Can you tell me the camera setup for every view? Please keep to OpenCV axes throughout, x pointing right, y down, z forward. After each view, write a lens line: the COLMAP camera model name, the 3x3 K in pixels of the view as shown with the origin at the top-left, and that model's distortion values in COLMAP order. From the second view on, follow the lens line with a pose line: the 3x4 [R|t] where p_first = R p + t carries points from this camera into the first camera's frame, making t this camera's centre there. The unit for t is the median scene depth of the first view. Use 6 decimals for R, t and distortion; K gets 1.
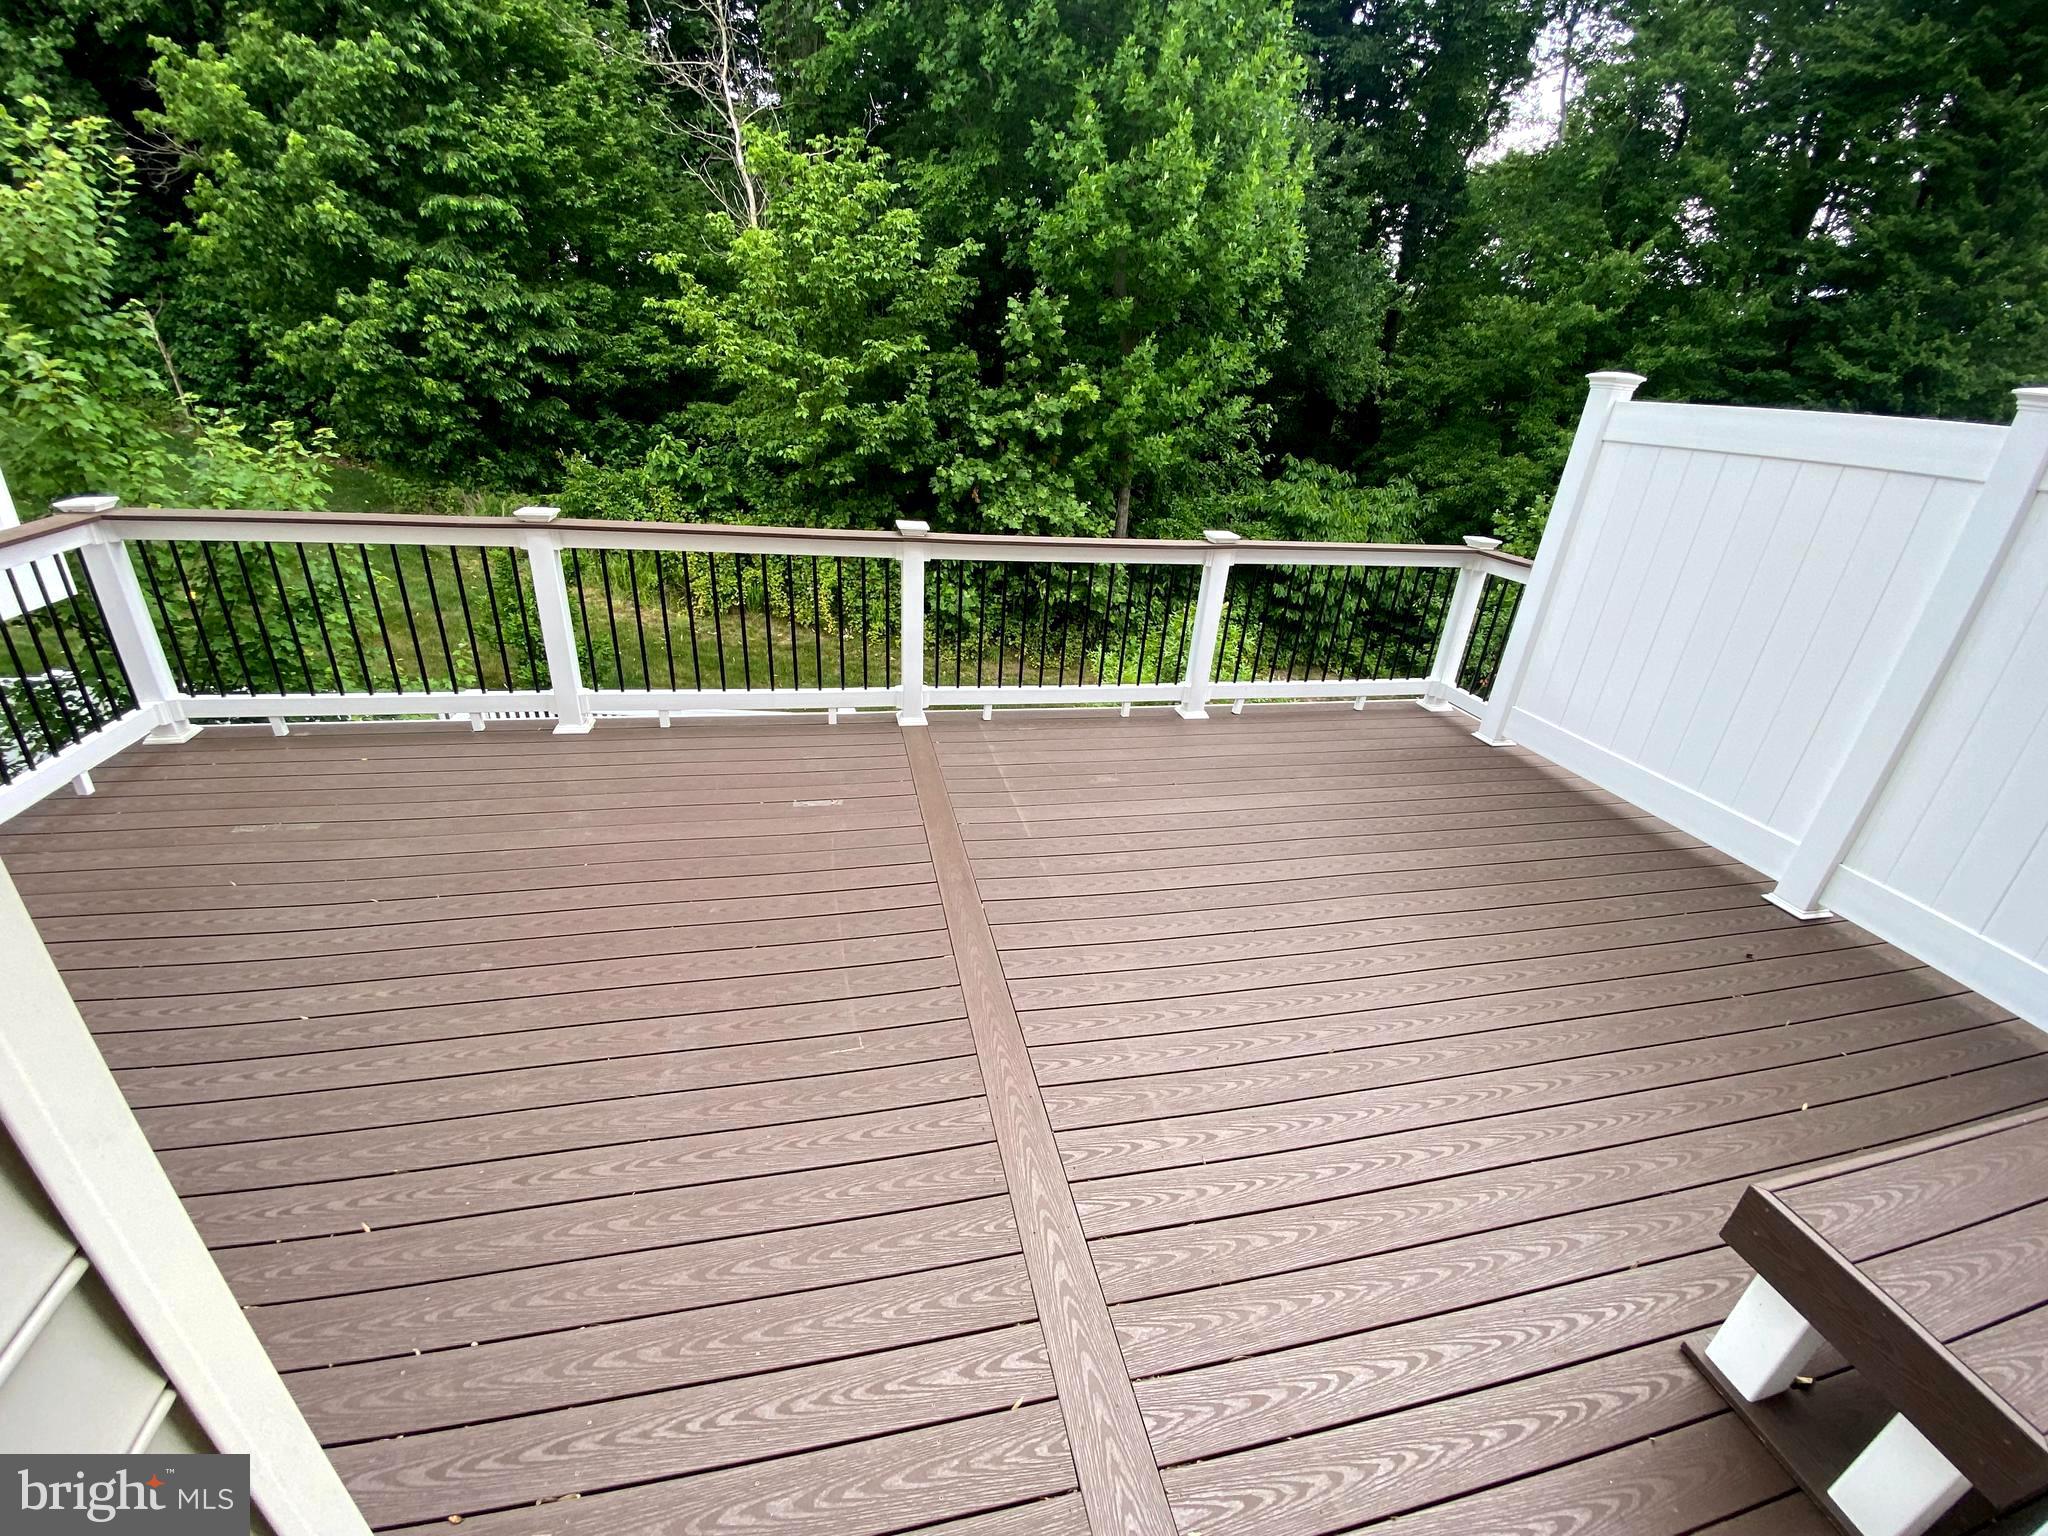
lens RADIAL K [[832.9, 0, 1031.4], [0, 832.9, 768.1], [0, 0, 1]] dist [0.009790, -0.015837]
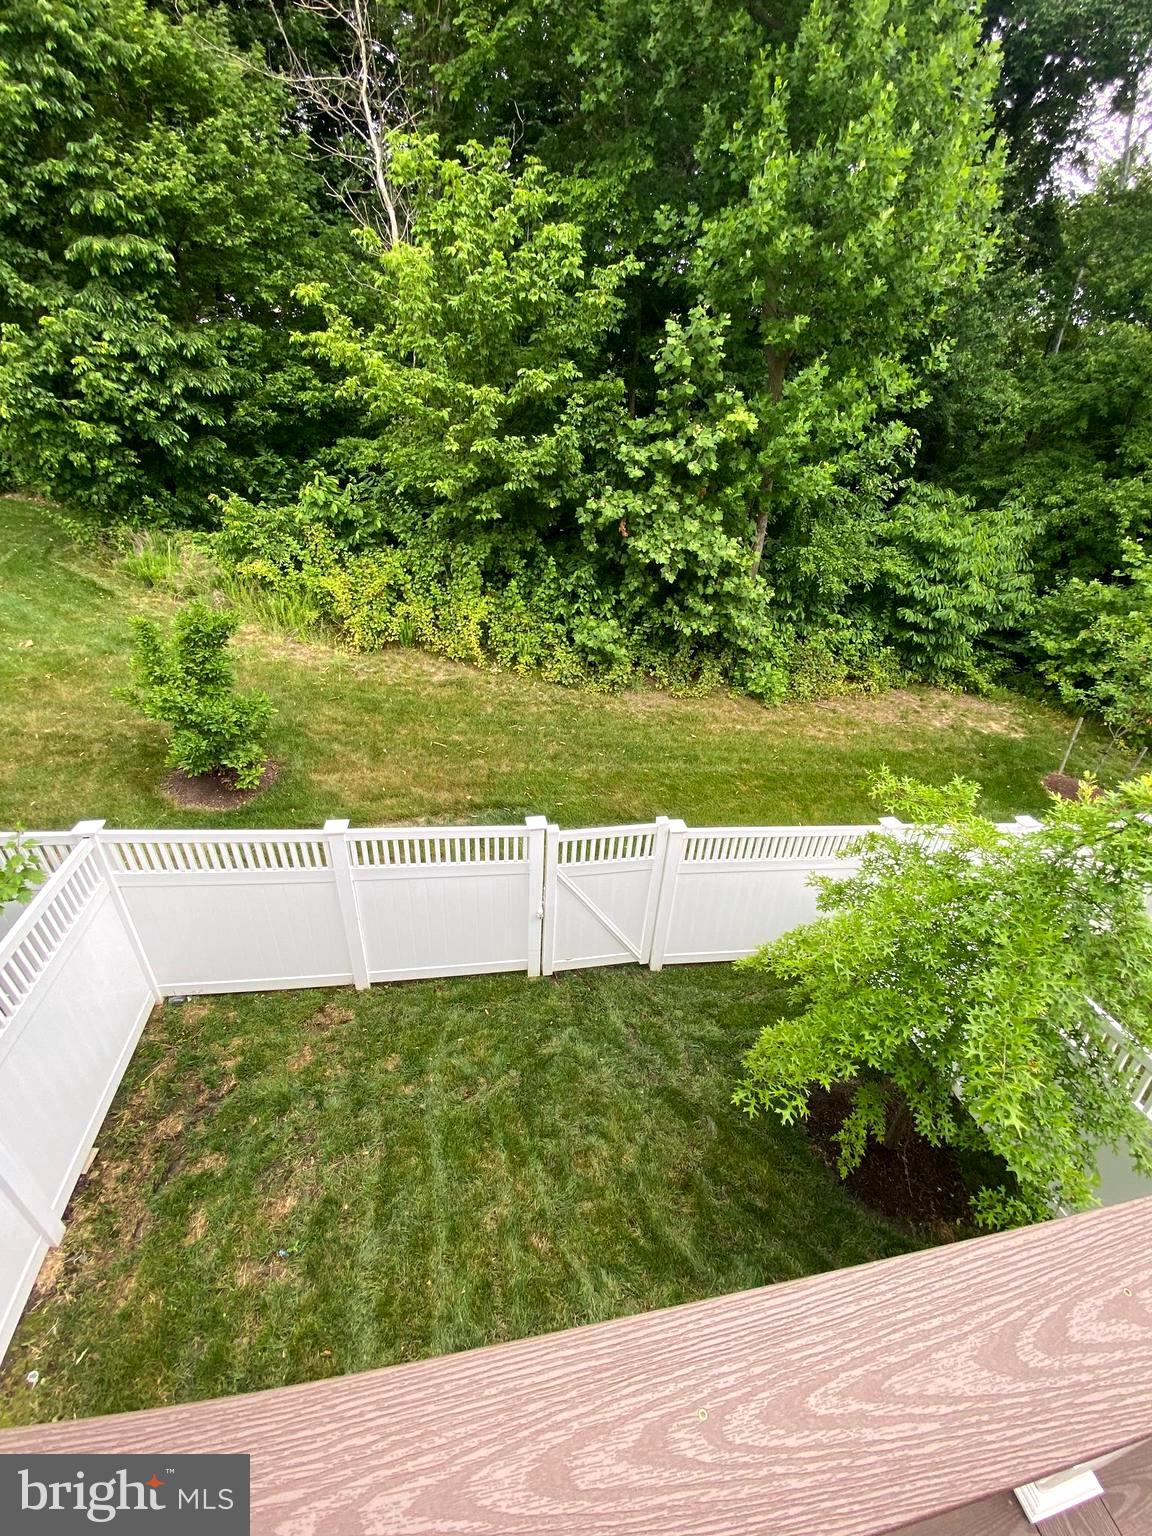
lens RADIAL K [[624.7, 0, 585.2], [0, 624.7, 764.6], [0, 0, 1]] dist [0.009790, -0.015837]
pose [[0.999442, -0.003298, -0.033253, -0.089525], [0.005889, 0.996926, 0.078124, -0.106134], [0.032893, -0.078276, 0.996389, 0.231248]]
